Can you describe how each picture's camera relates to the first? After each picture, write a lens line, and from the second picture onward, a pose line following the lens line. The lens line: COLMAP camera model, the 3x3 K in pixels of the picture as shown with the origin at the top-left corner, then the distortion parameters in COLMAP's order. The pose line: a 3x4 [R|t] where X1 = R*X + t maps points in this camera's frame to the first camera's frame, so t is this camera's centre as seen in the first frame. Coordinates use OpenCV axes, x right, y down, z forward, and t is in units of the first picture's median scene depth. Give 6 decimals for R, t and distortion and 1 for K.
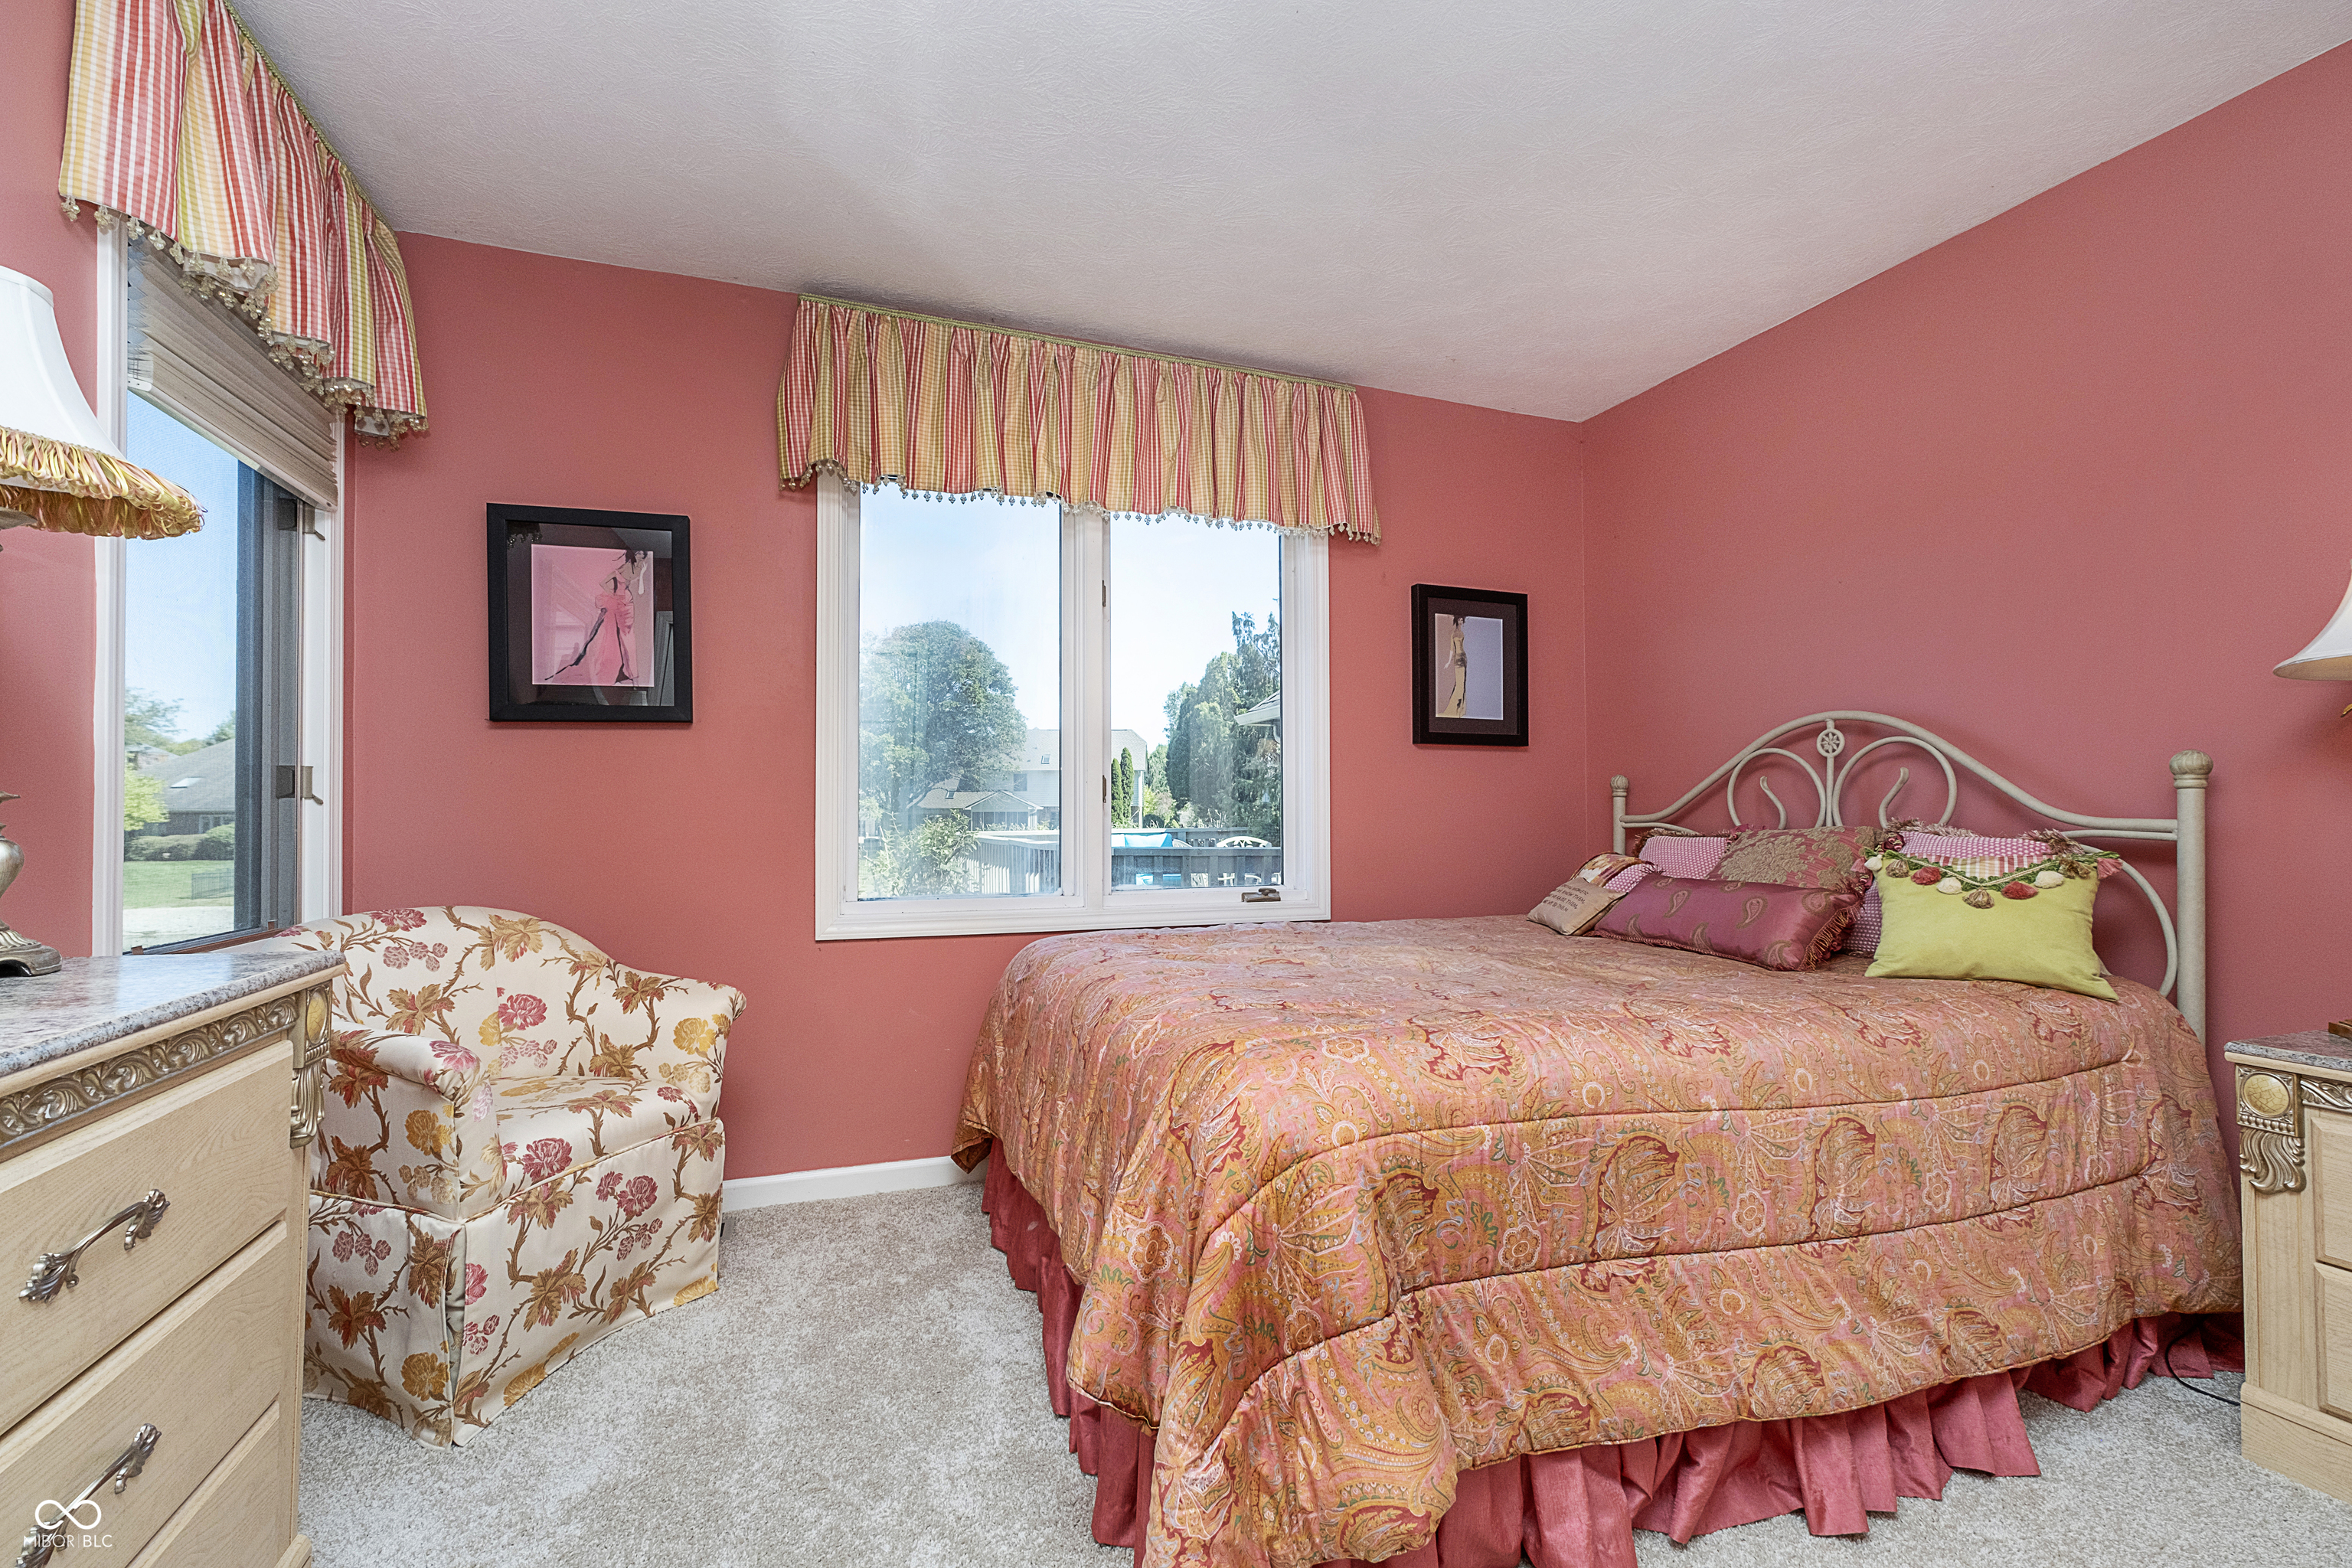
lens RADIAL K [[993.9, 0, 1175.1], [0, 993.9, 803.3], [0, 0, 1]] dist [-0.013384, 0.004593]
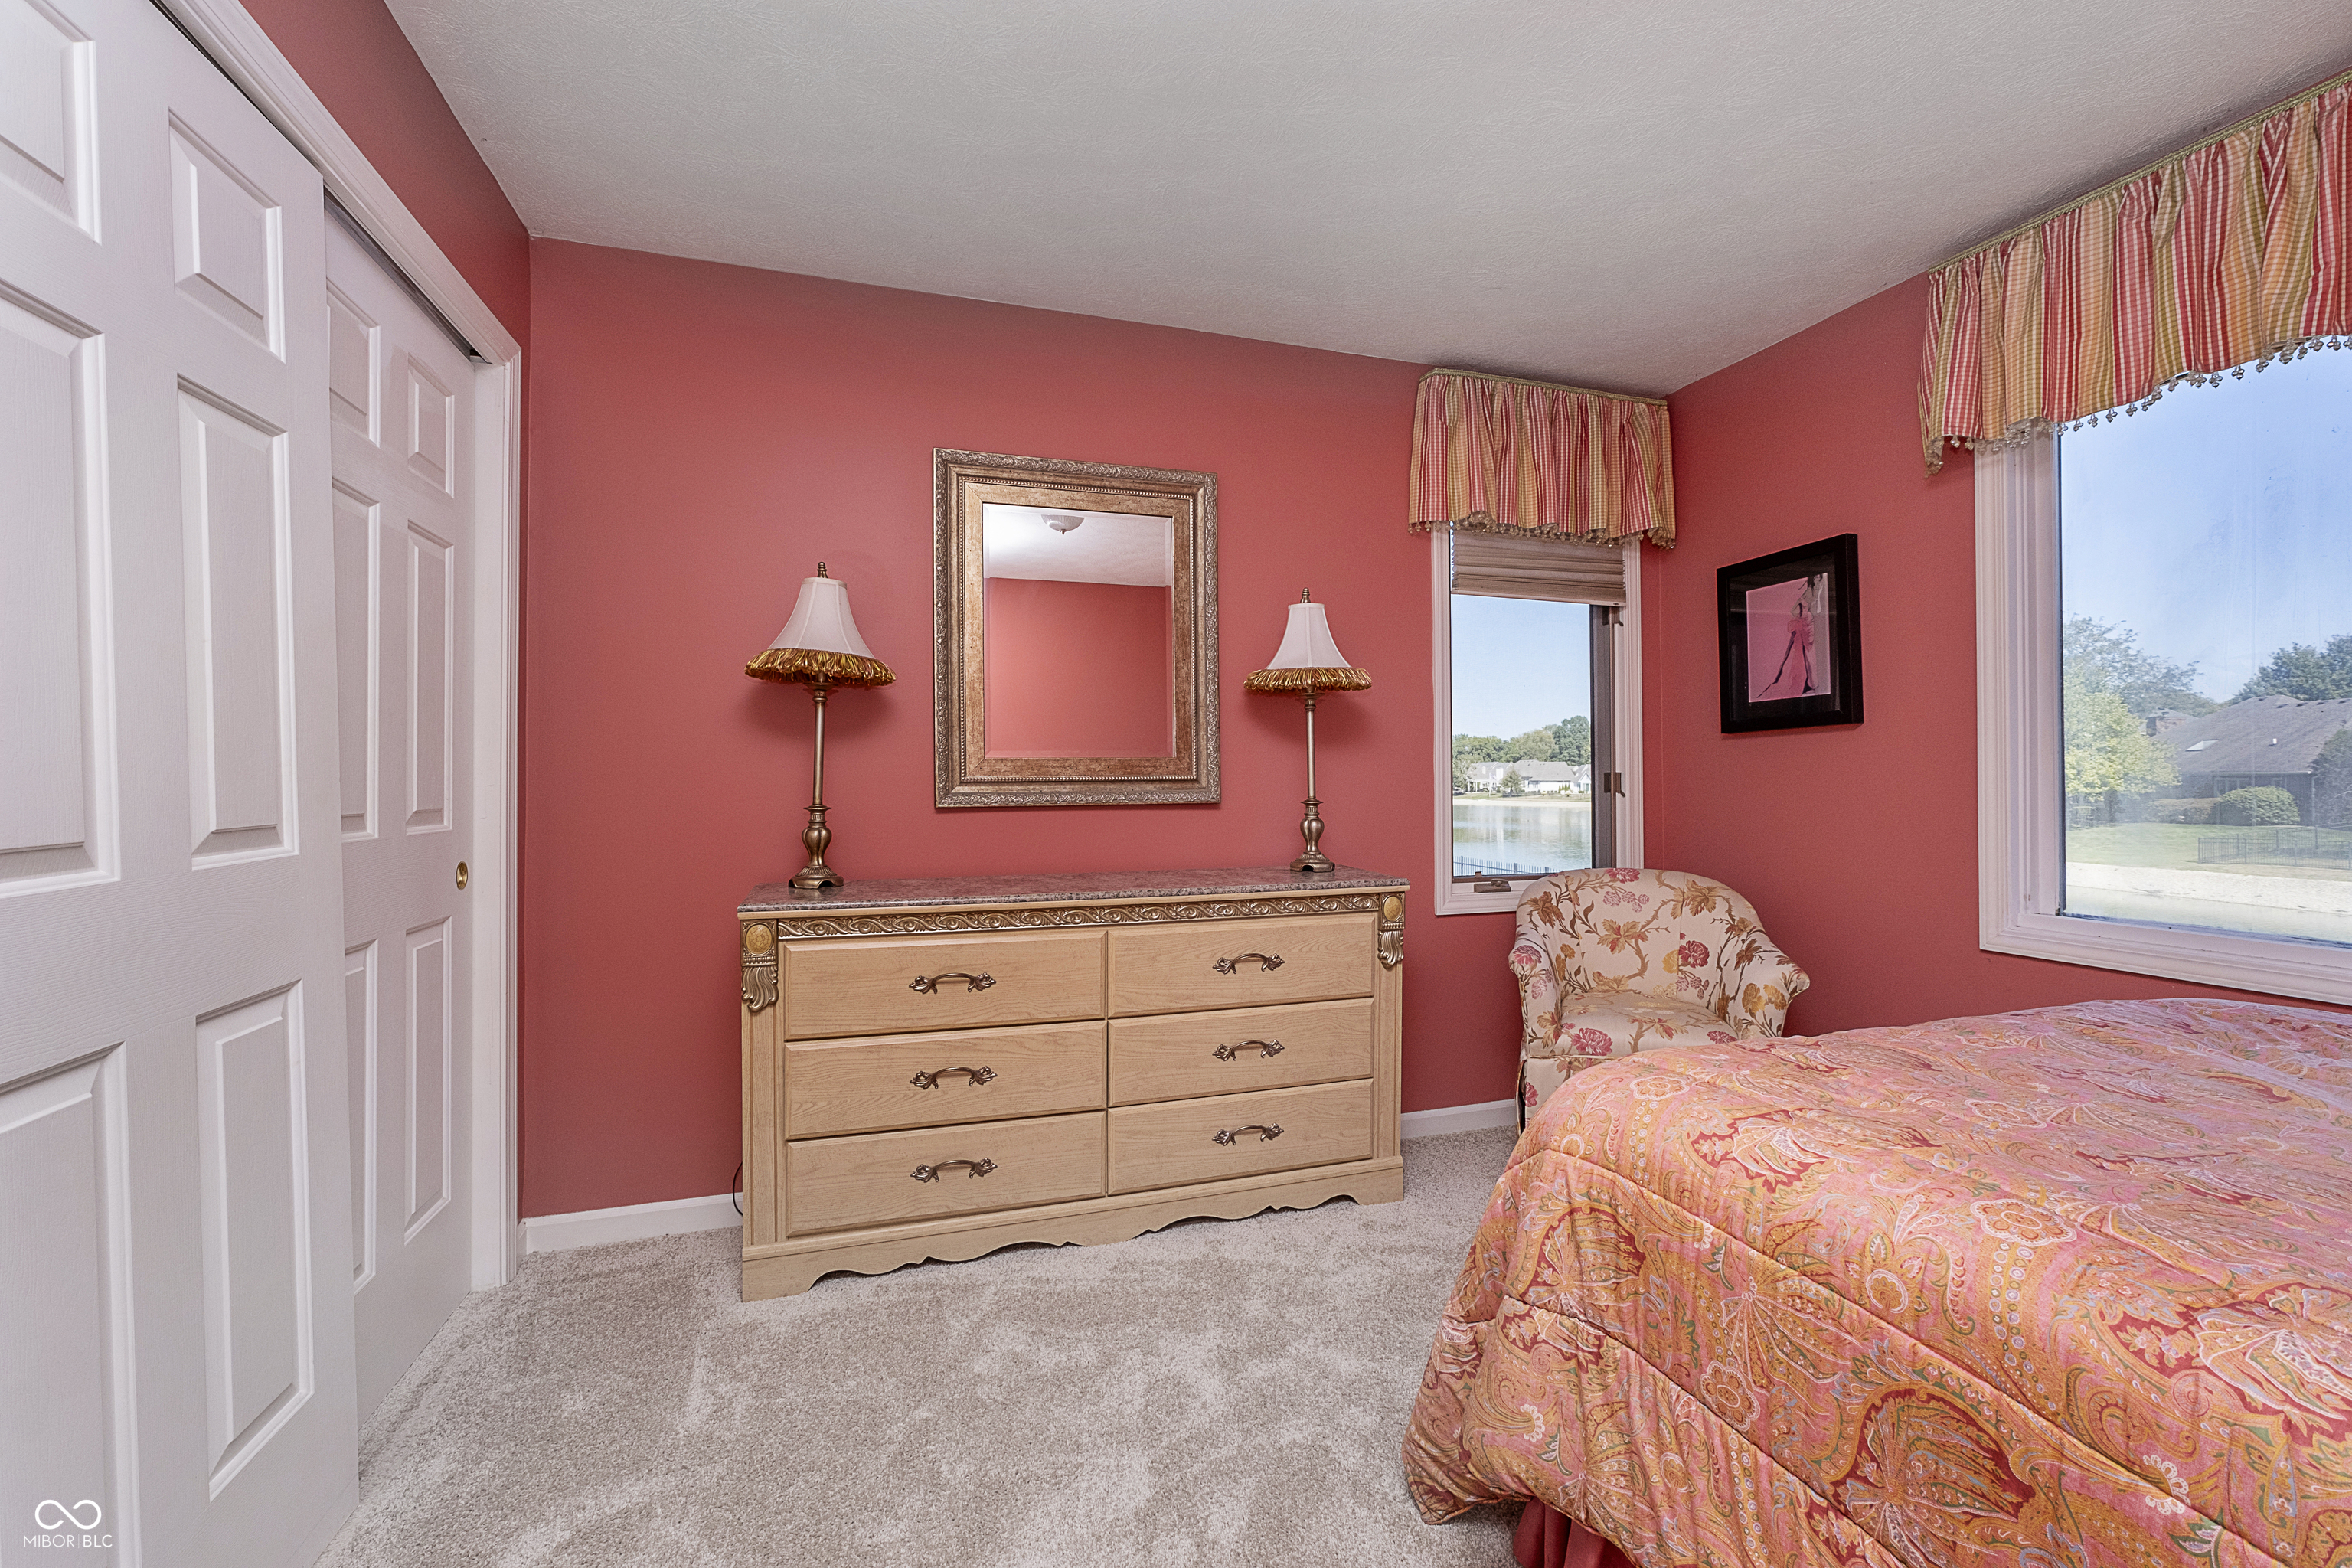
lens RADIAL K [[993.9, 0, 1180.0], [0, 993.9, 775.0], [0, 0, 1]] dist [-0.013384, 0.004593]
pose [[-0.032602, -0.002330, -0.999466, 0.708478], [0.011655, 0.999928, -0.002711, -0.036821], [0.999400, -0.011737, -0.032572, 0.353003]]
